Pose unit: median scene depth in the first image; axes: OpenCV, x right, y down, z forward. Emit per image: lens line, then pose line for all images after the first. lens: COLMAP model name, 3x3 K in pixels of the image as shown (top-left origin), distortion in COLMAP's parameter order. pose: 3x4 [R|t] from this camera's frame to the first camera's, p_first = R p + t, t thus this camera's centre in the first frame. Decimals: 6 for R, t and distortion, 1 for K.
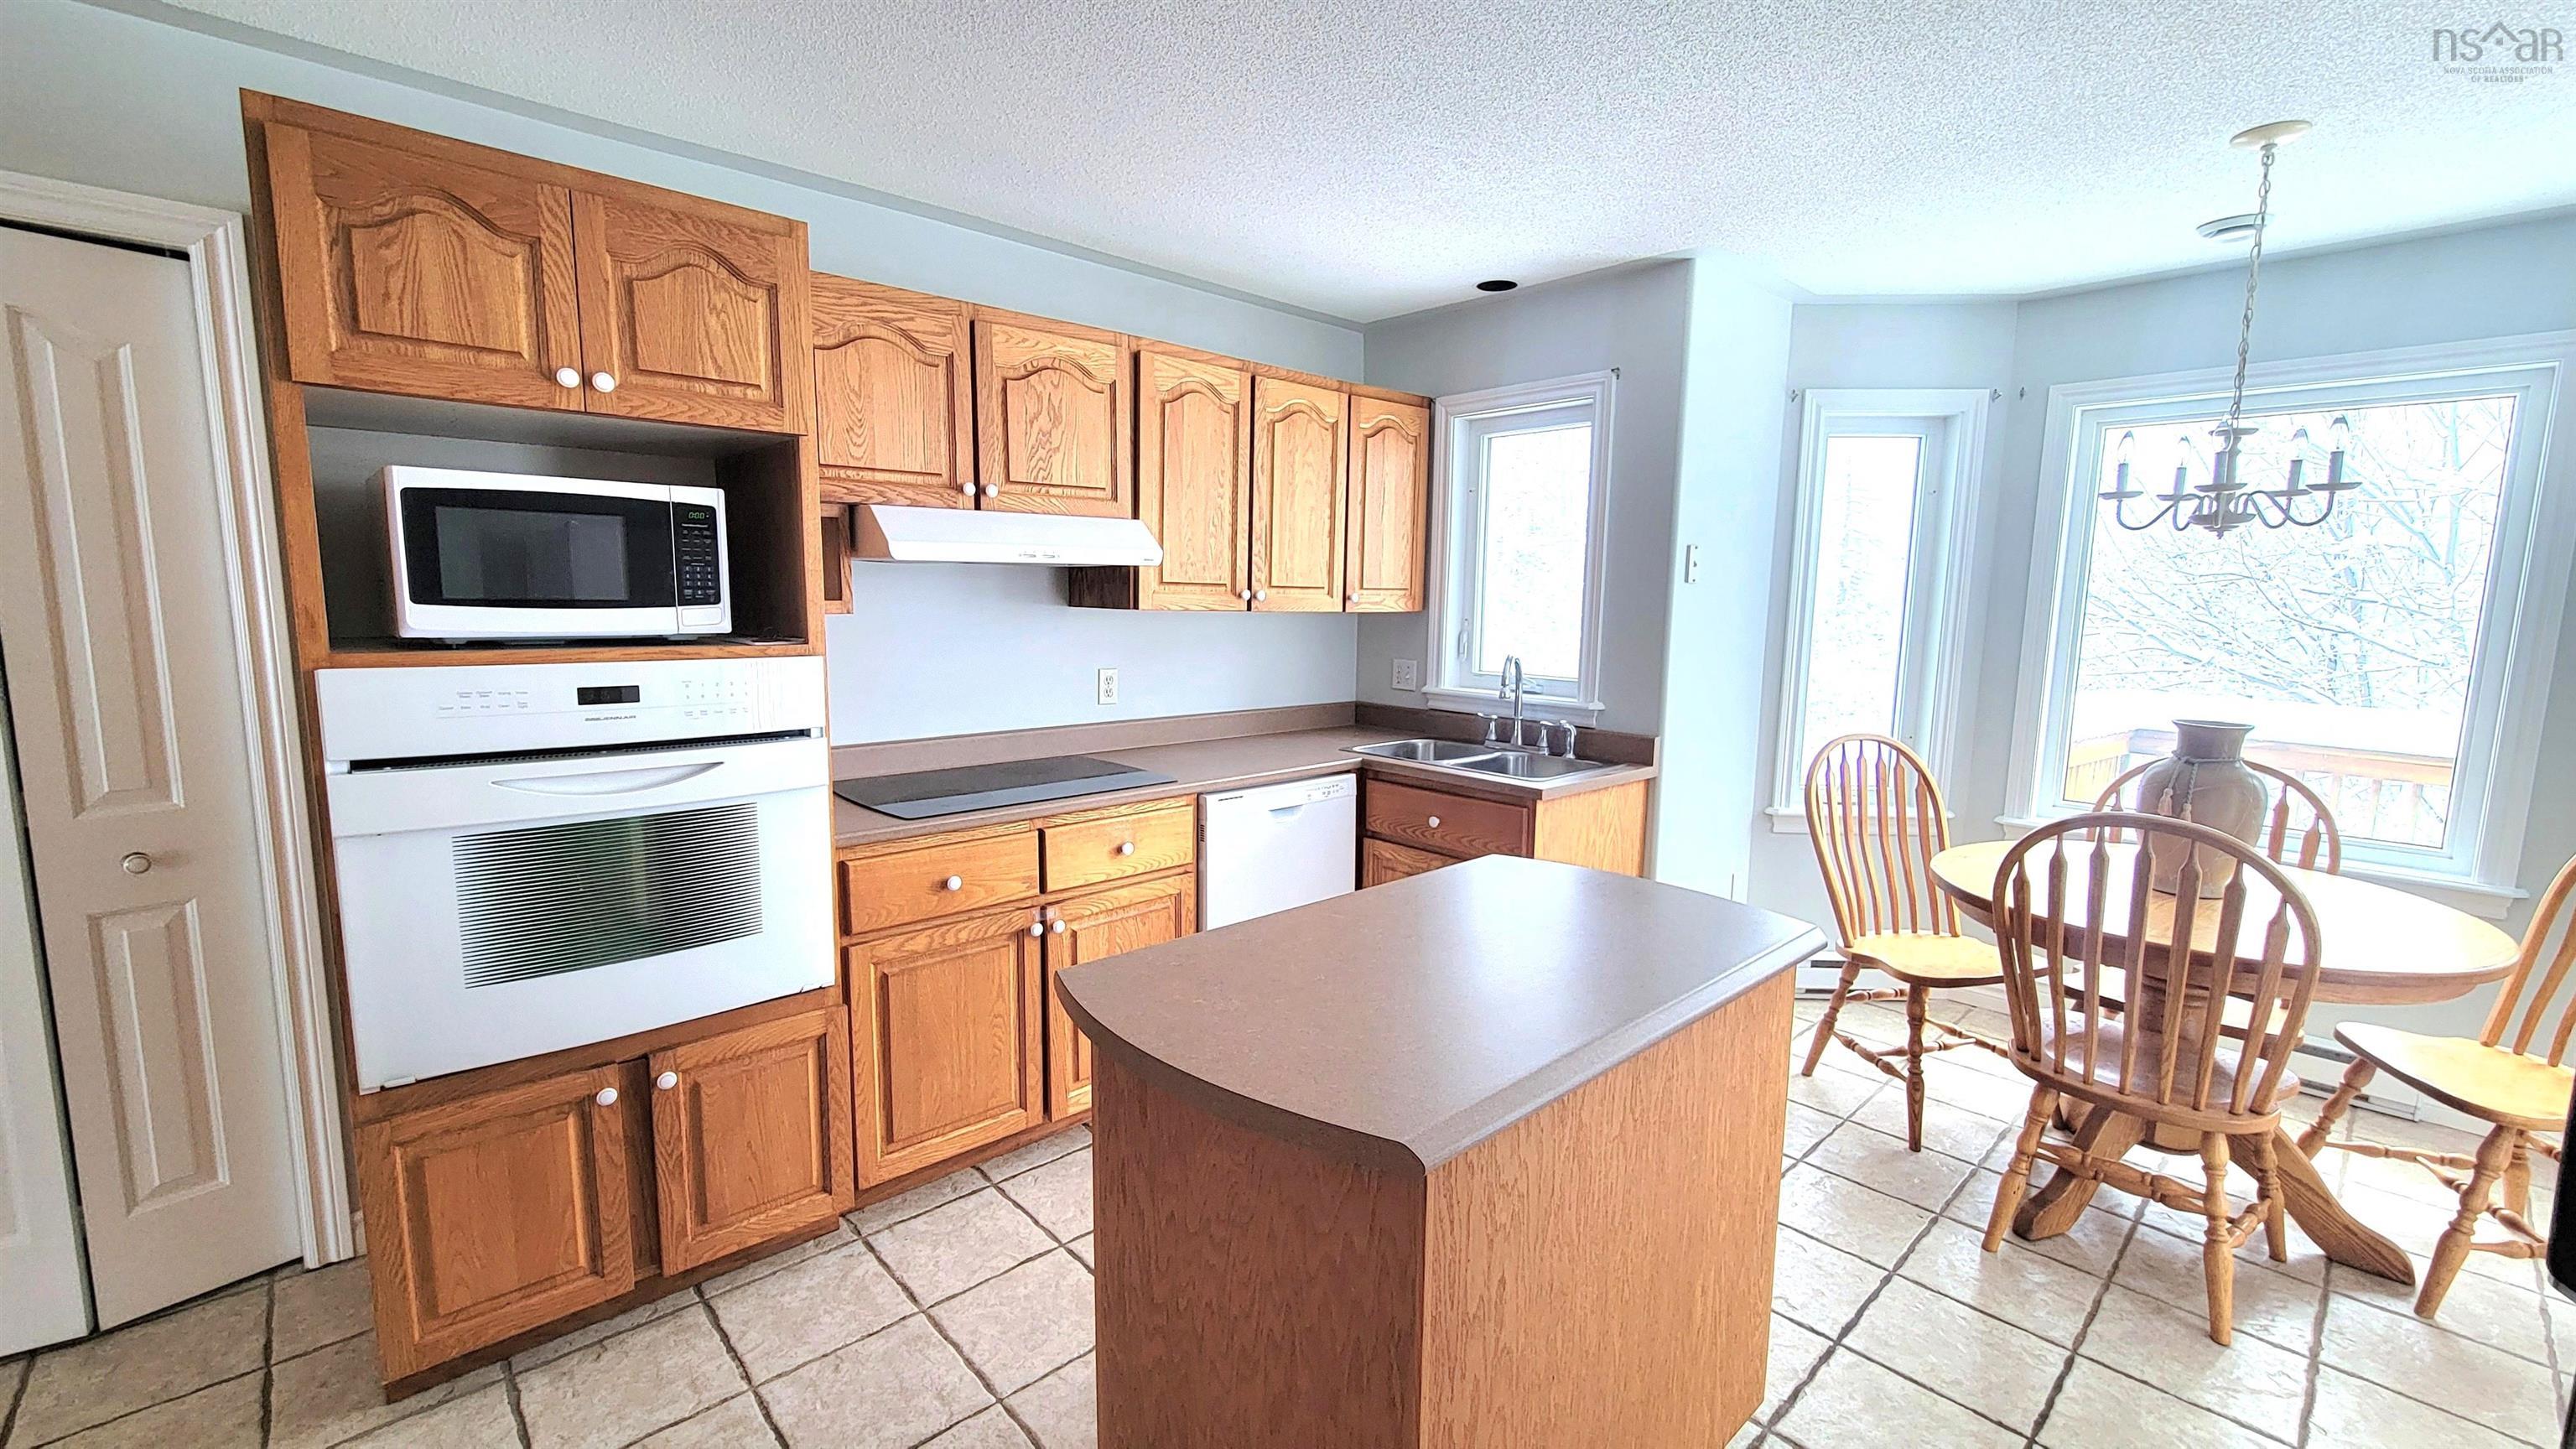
lens RADIAL K [[1052.9, 0, 1289.9], [0, 1052.9, 742.8], [0, 0, 1]] dist [0.000419, -0.000474]
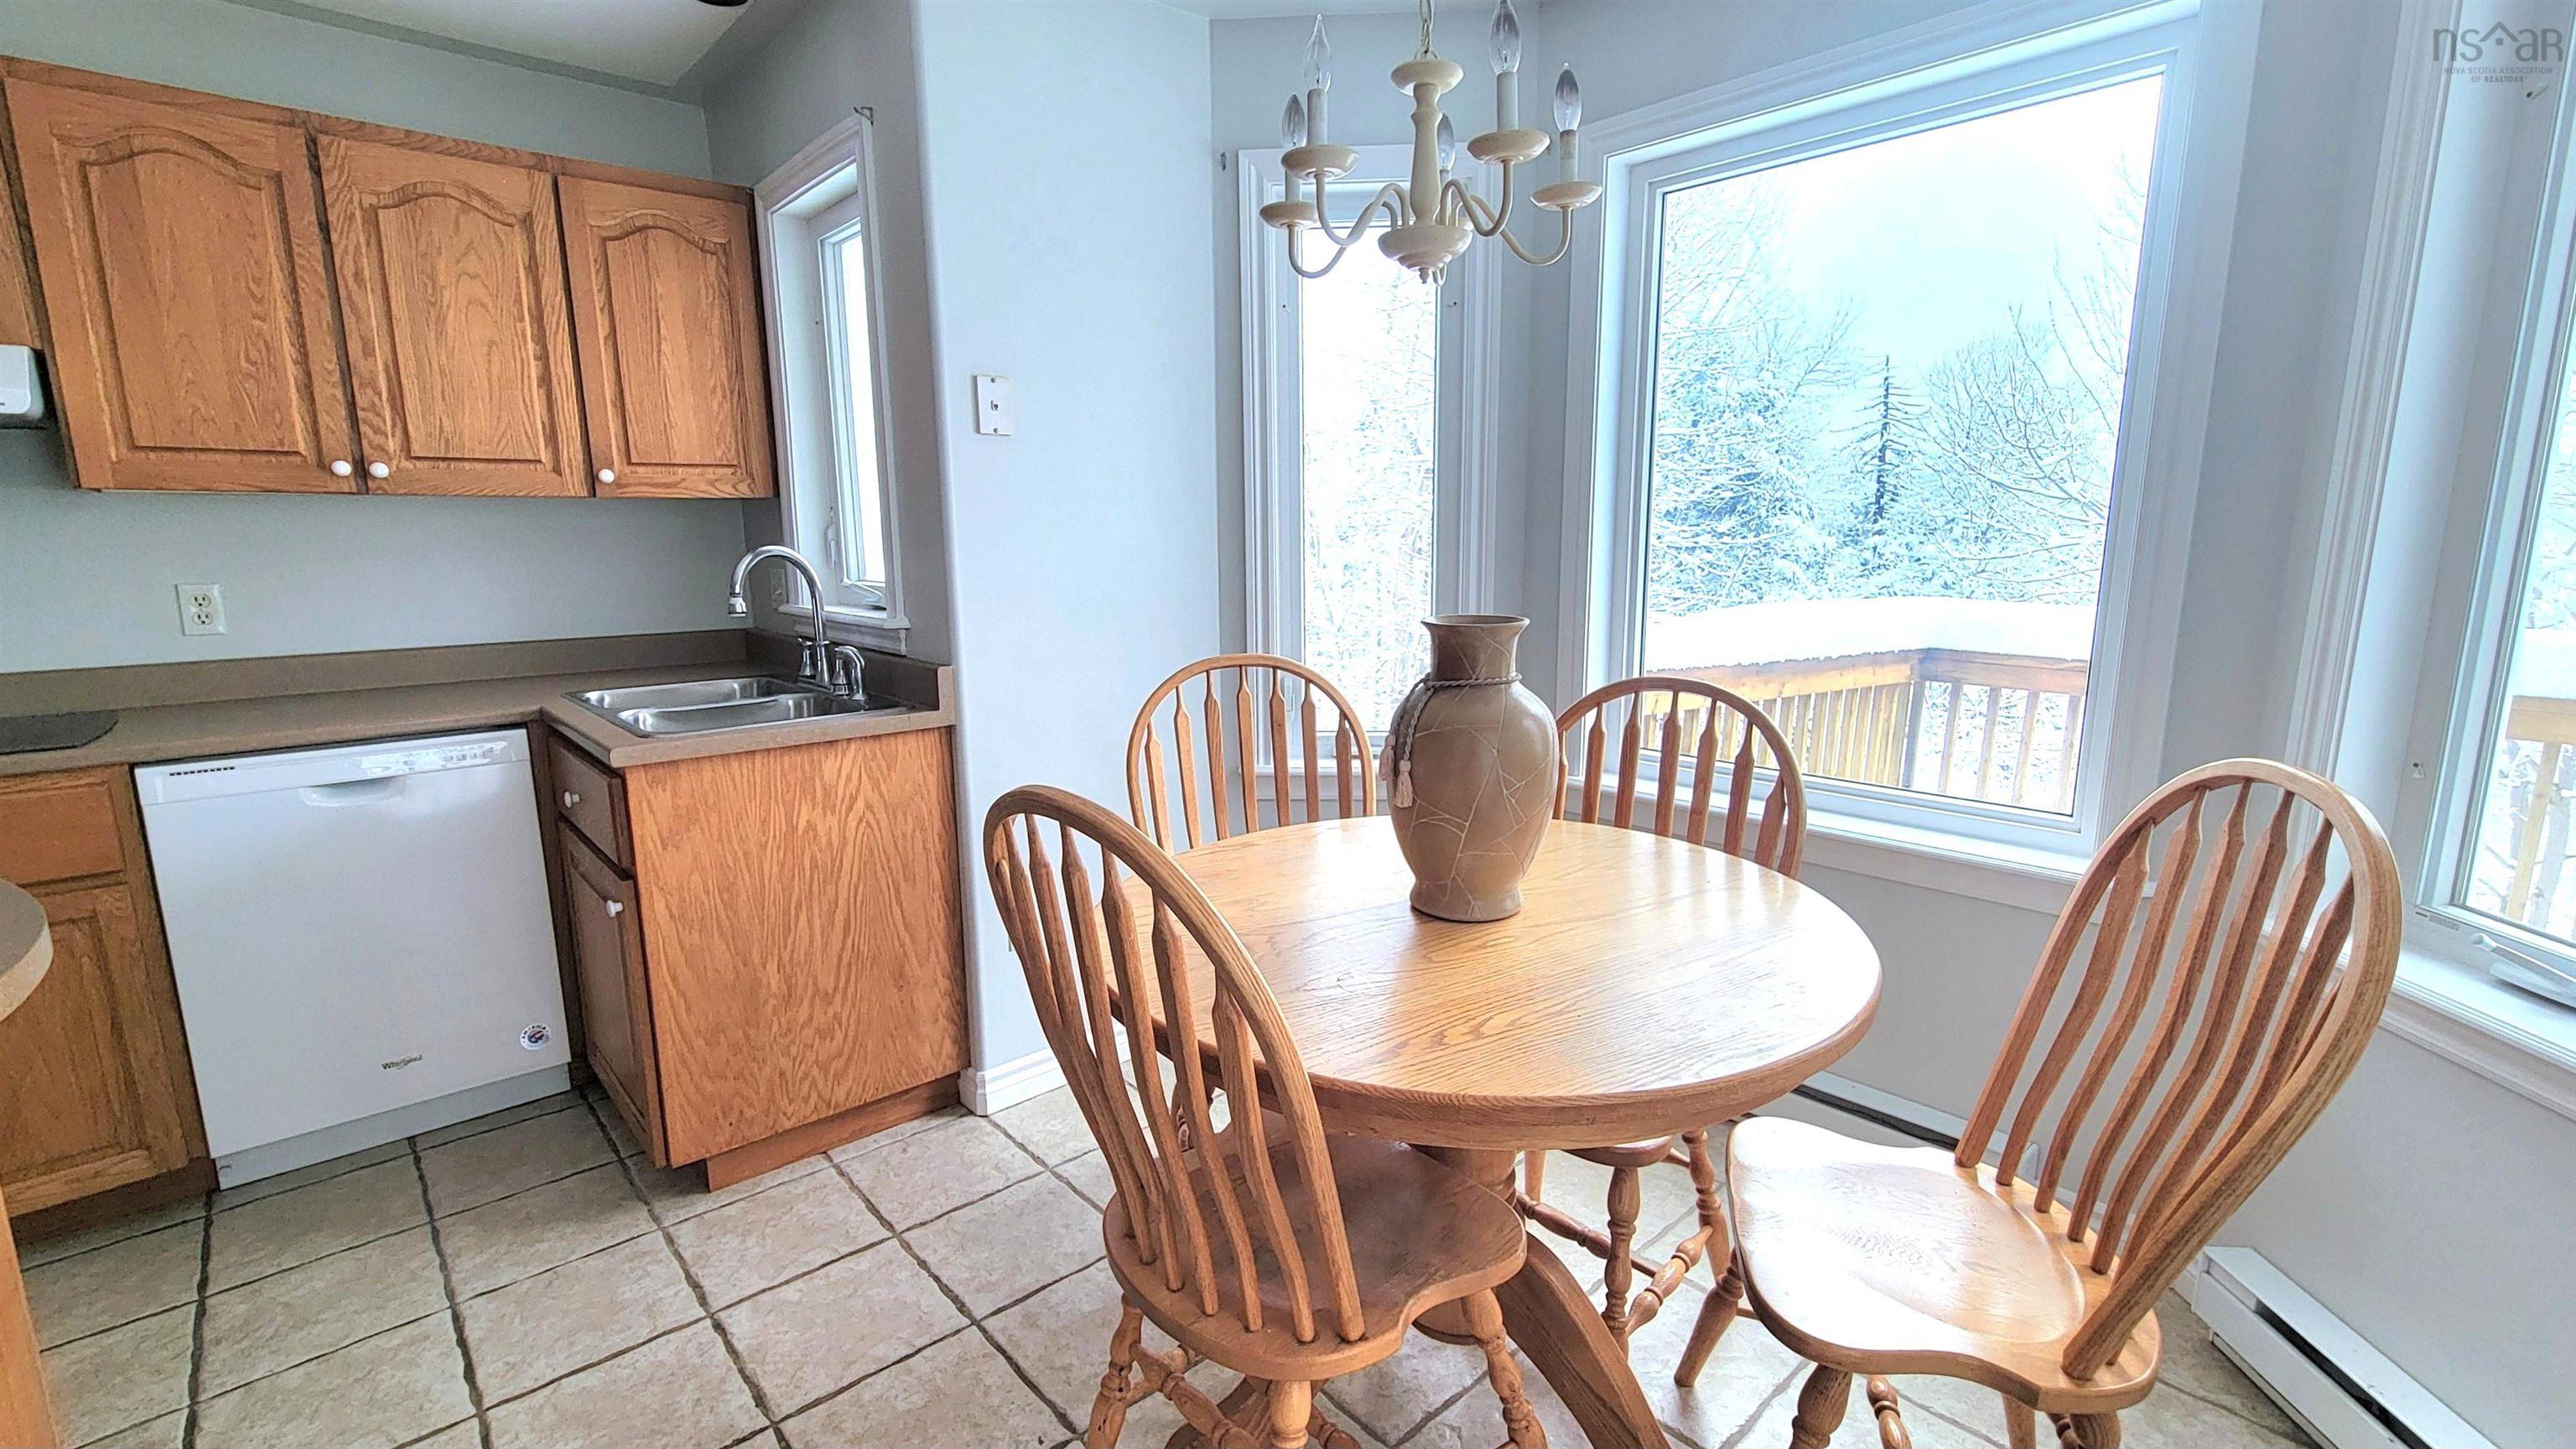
lens RADIAL K [[1052.9, 0, 1270.2], [0, 1052.9, 718.1], [0, 0, 1]] dist [0.000419, -0.000474]
pose [[0.999057, -0.010912, -0.042014, 0.532600], [0.012963, 0.998722, 0.048856, -0.002907], [0.041427, -0.049355, 0.997922, 0.303102]]
